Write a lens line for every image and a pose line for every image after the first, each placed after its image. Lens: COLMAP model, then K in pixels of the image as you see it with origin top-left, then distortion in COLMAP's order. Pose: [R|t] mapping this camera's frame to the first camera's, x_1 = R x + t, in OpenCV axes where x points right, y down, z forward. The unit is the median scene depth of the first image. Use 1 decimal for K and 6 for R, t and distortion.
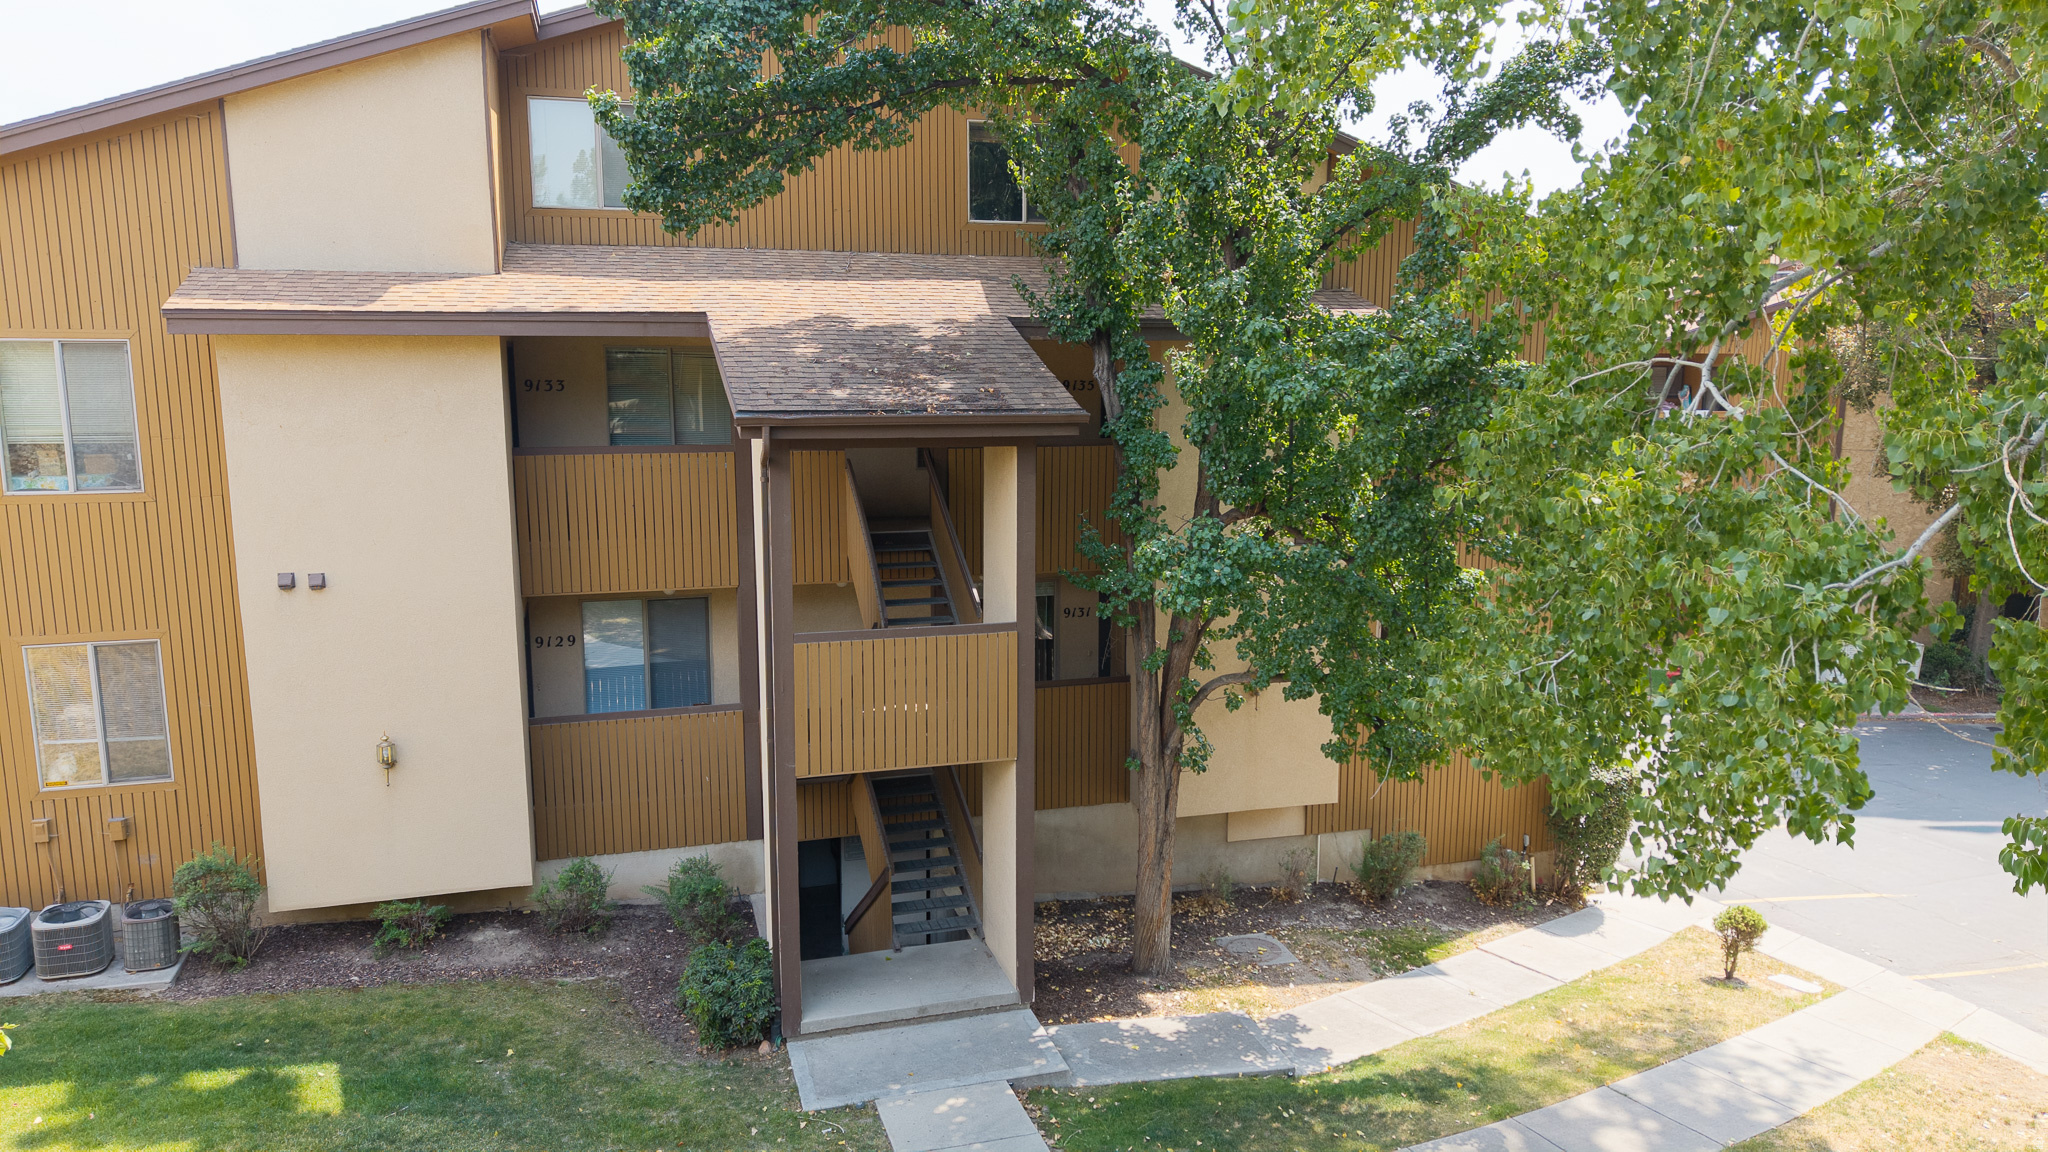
lens RADIAL K [[1386.0, 0, 1030.2], [0, 1386.0, 568.1], [0, 0, 1]] dist [0.035961, -0.045830]
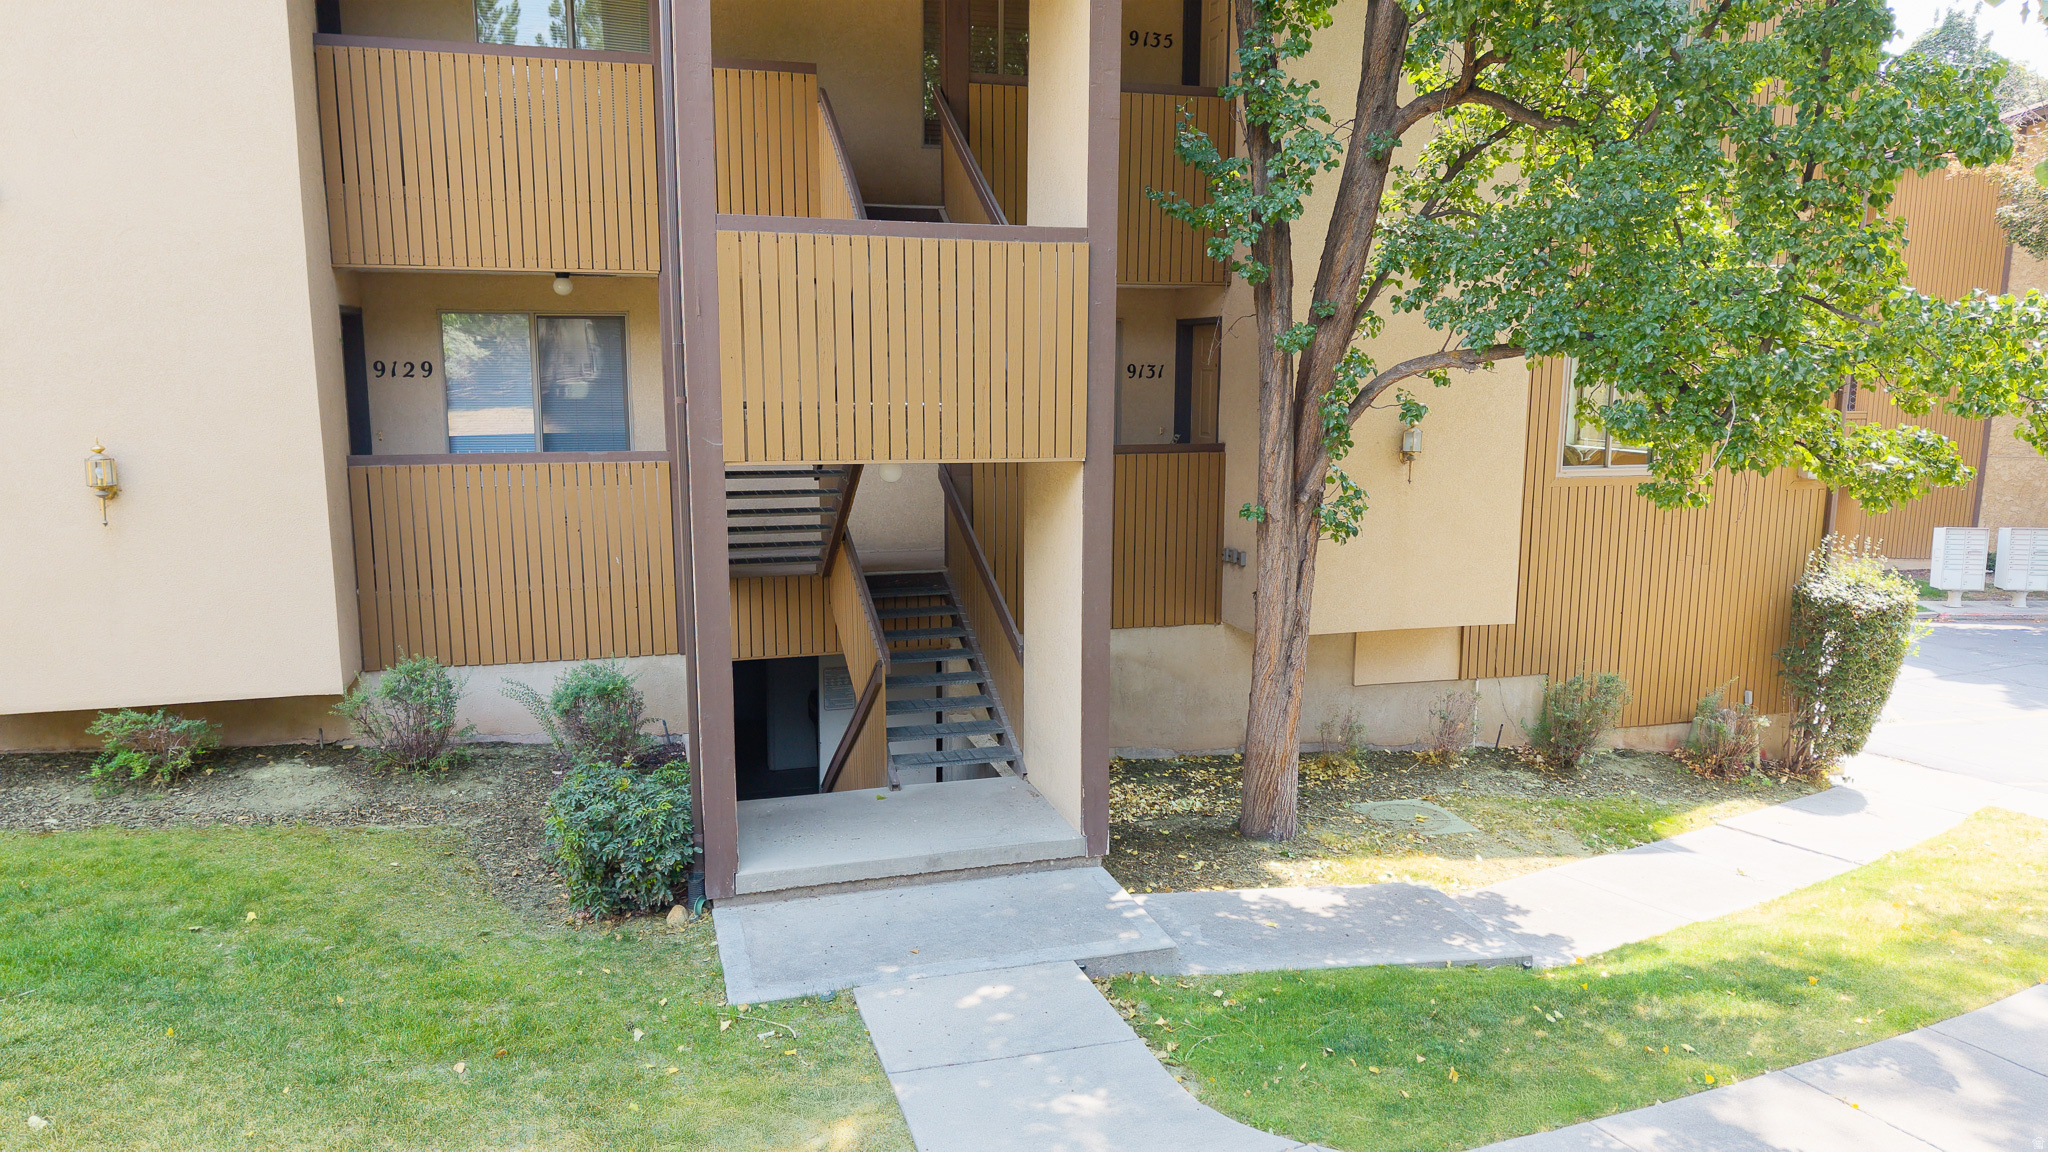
lens RADIAL K [[1386.0, 0, 1030.2], [0, 1386.0, 587.1], [0, 0, 1]] dist [0.035961, -0.045830]
pose [[0.999991, 0.002378, -0.003544, -0.029865], [-0.002330, 0.999909, 0.013268, 0.173109], [0.003576, -0.013260, 0.999906, 0.352392]]
